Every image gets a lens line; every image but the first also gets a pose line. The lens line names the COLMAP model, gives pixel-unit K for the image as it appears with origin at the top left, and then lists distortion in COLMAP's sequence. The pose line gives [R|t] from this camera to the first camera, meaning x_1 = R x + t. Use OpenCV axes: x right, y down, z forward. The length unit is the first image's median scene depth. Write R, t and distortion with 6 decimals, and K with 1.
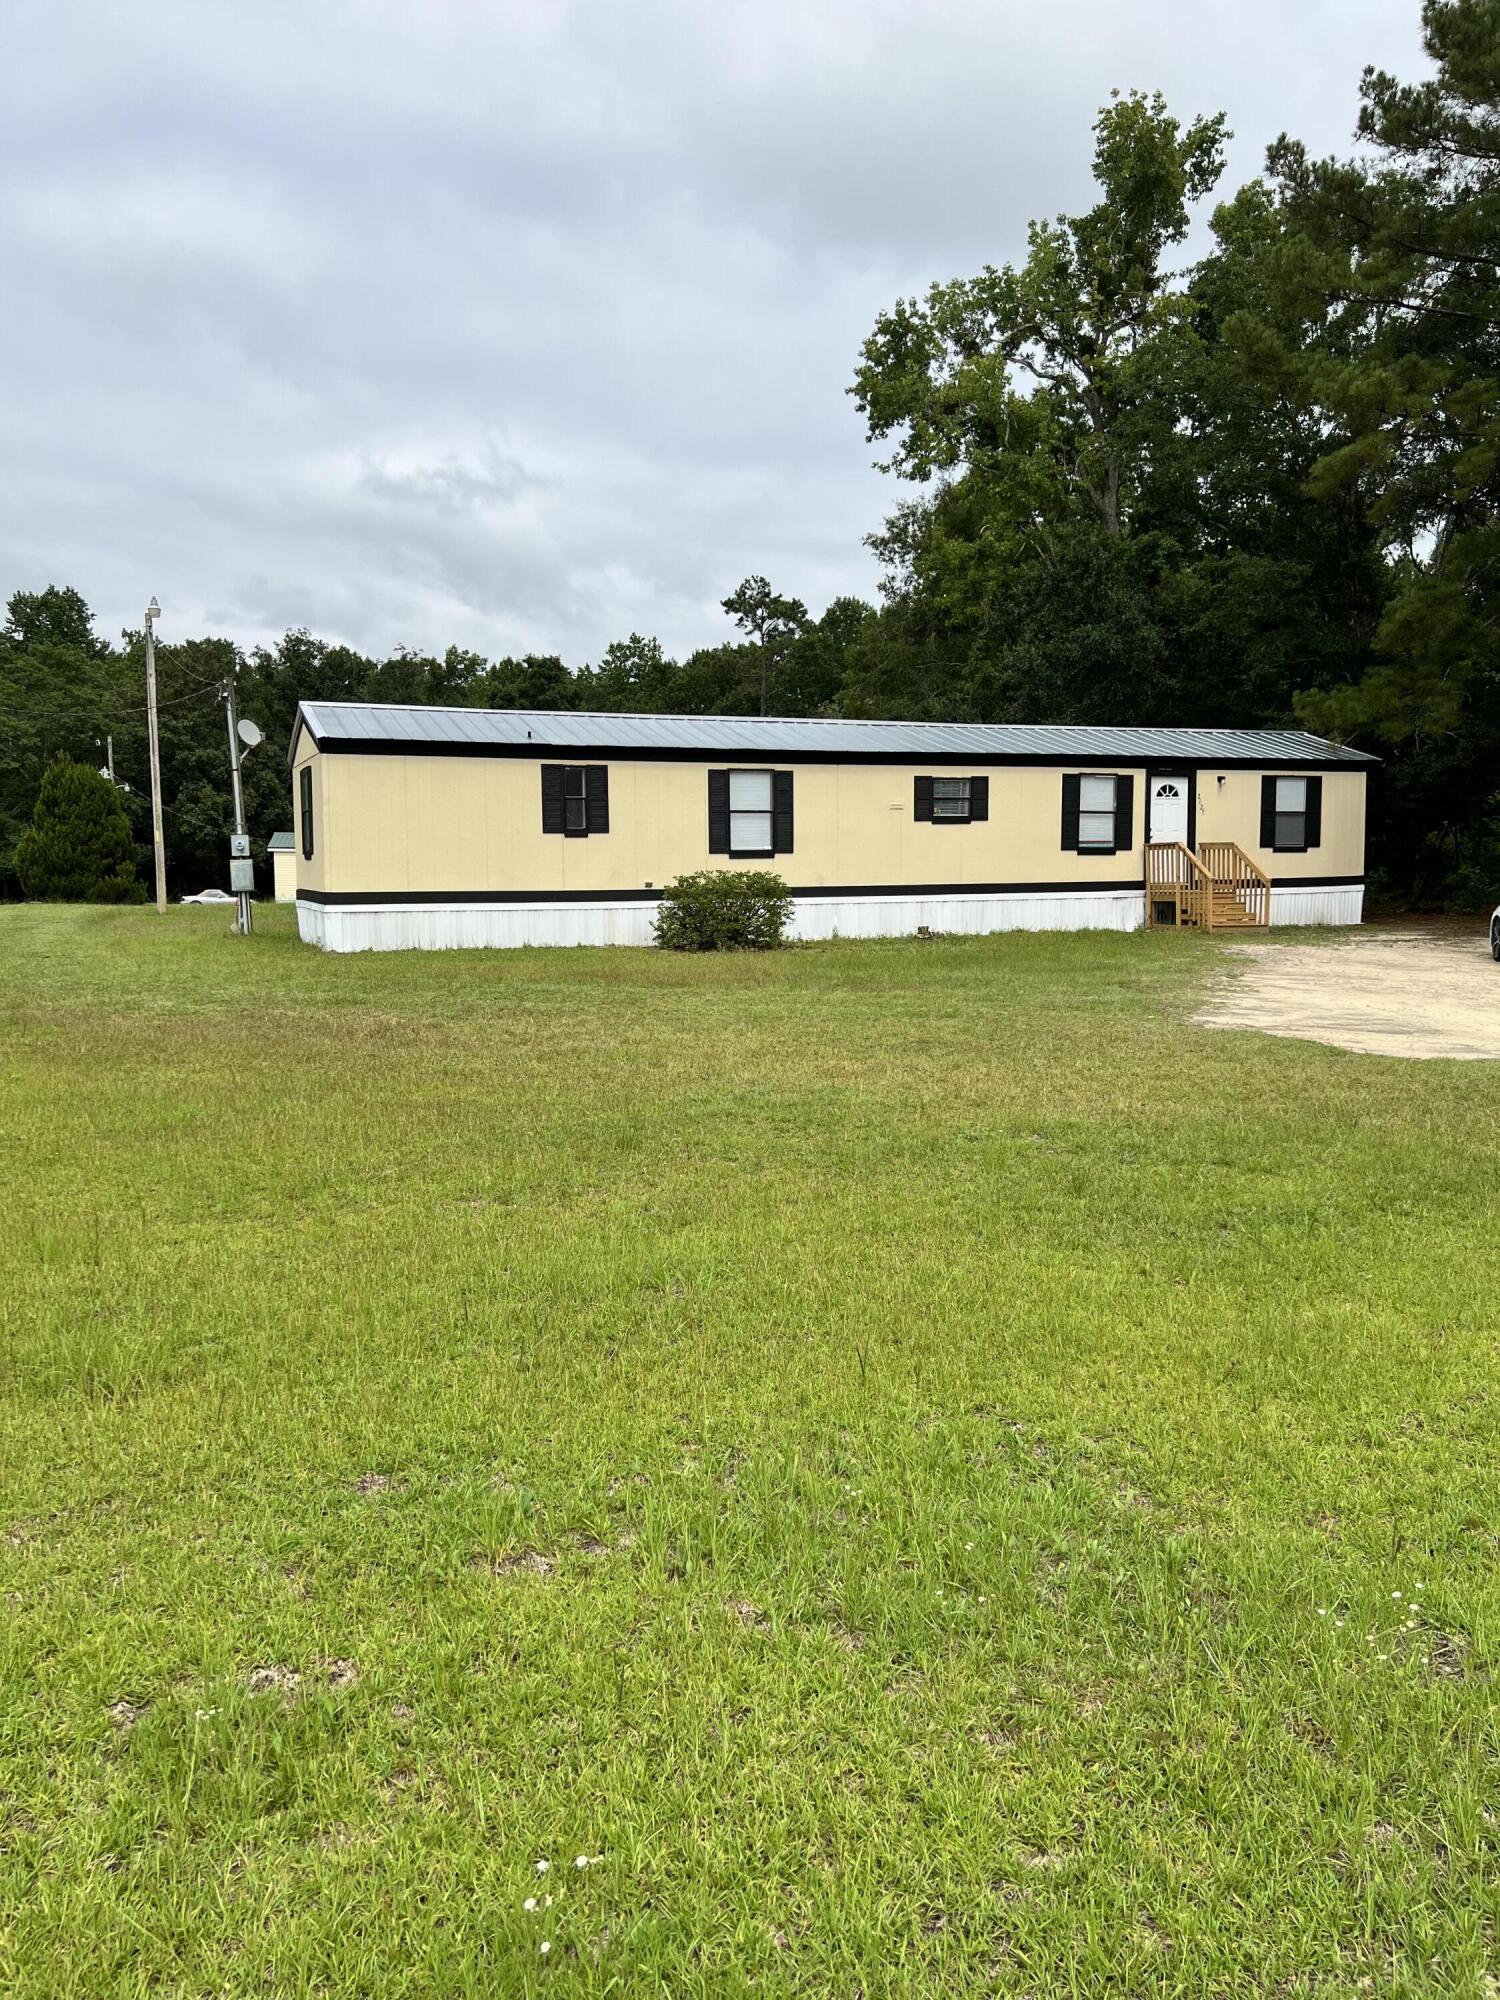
lens RADIAL K [[1496.7, 0, 750.0], [0, 1496.7, 1000.0], [0, 0, 1]] dist [0.070045, -0.087011]
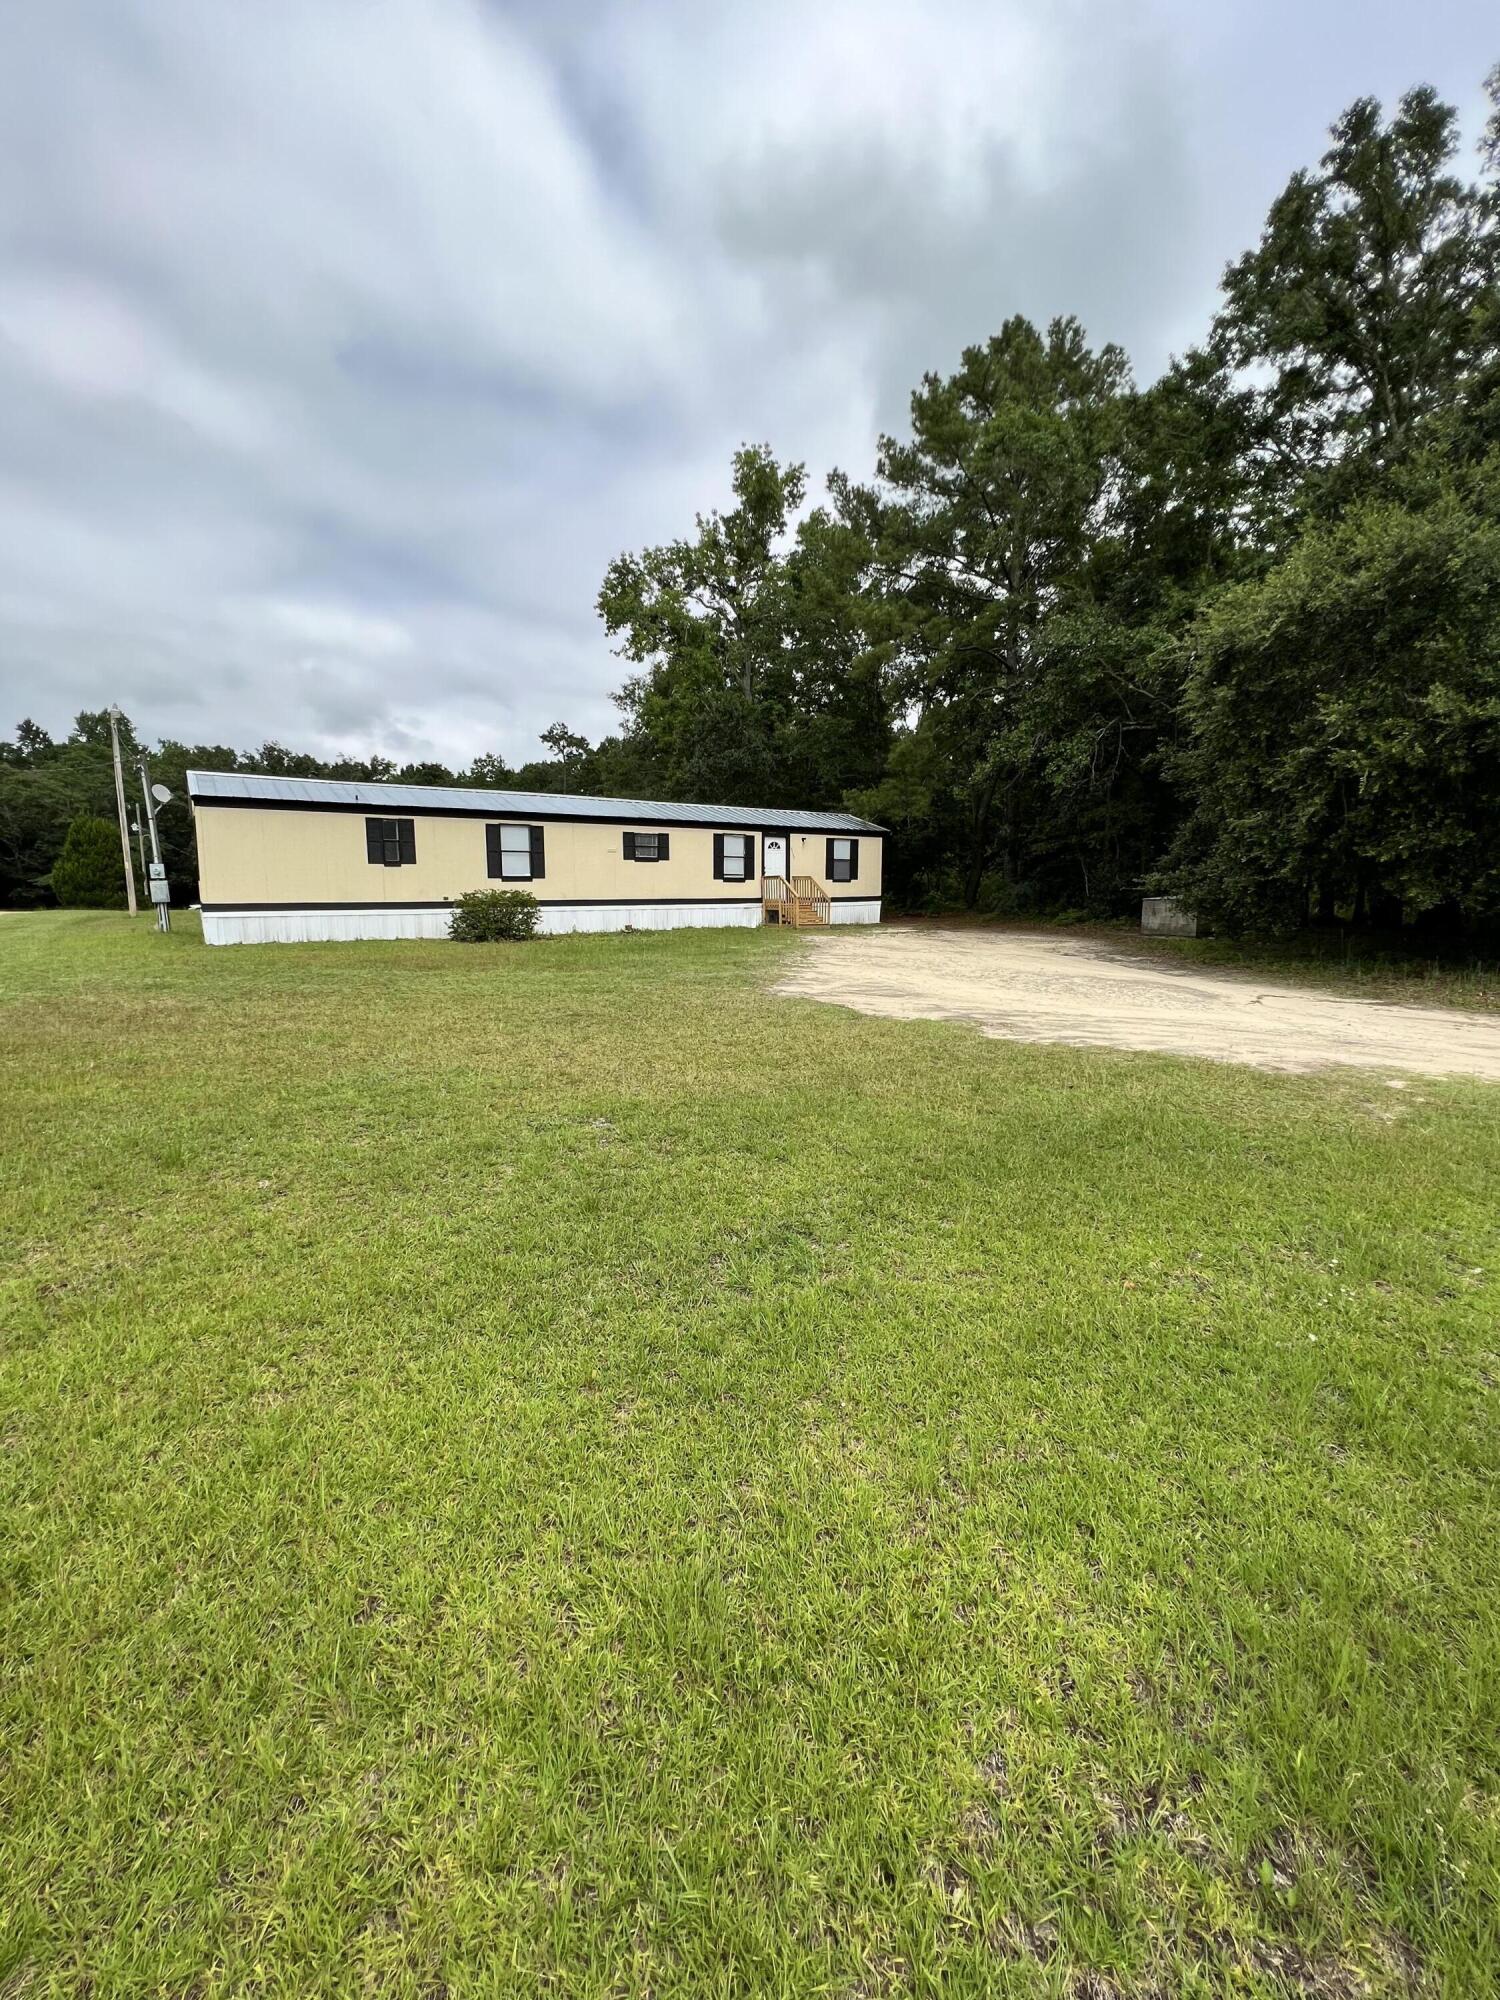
lens RADIAL K [[803.0, 0, 743.7], [0, 803.0, 999.5], [0, 0, 1]] dist [-0.003959, -0.000091]
pose [[0.977708, -0.020870, 0.208928, 0.046013], [0.010853, 0.998741, 0.048979, -0.008219], [-0.209687, -0.045619, 0.976704, 0.100964]]
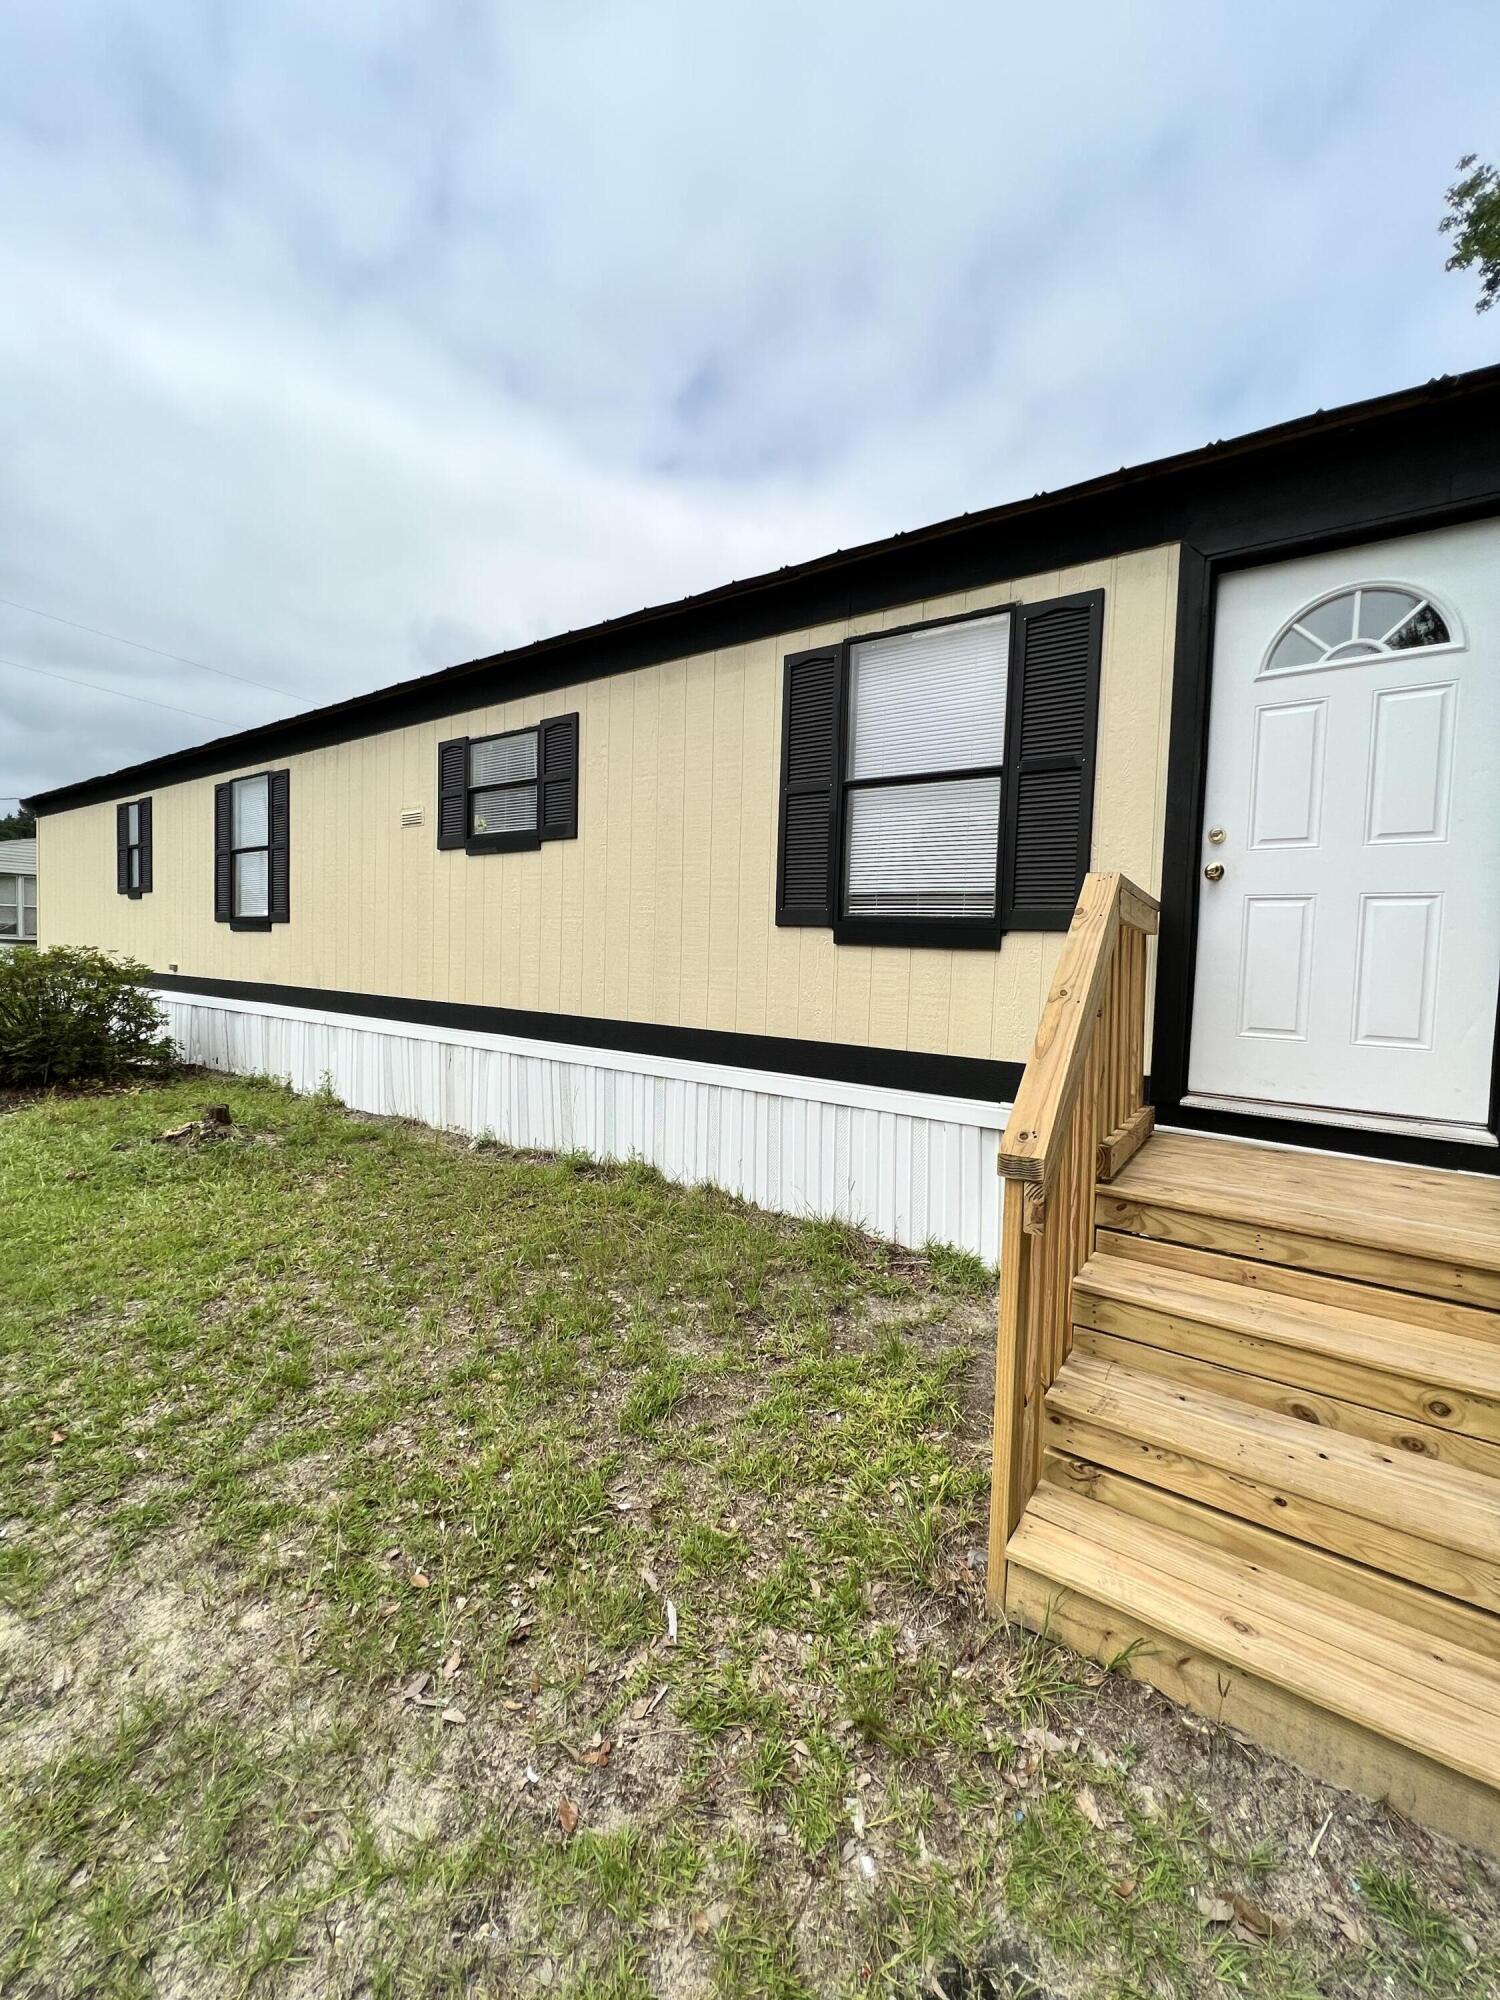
lens RADIAL K [[801.1, 0, 775.3], [0, 801.1, 990.9], [0, 0, 1]] dist [-0.000527, -0.000003]
pose [[0.546307, 0.066730, -0.834923, 0.306161], [-0.104925, 0.994421, 0.010824, -0.081300], [0.830987, 0.081691, 0.550261, 0.837897]]
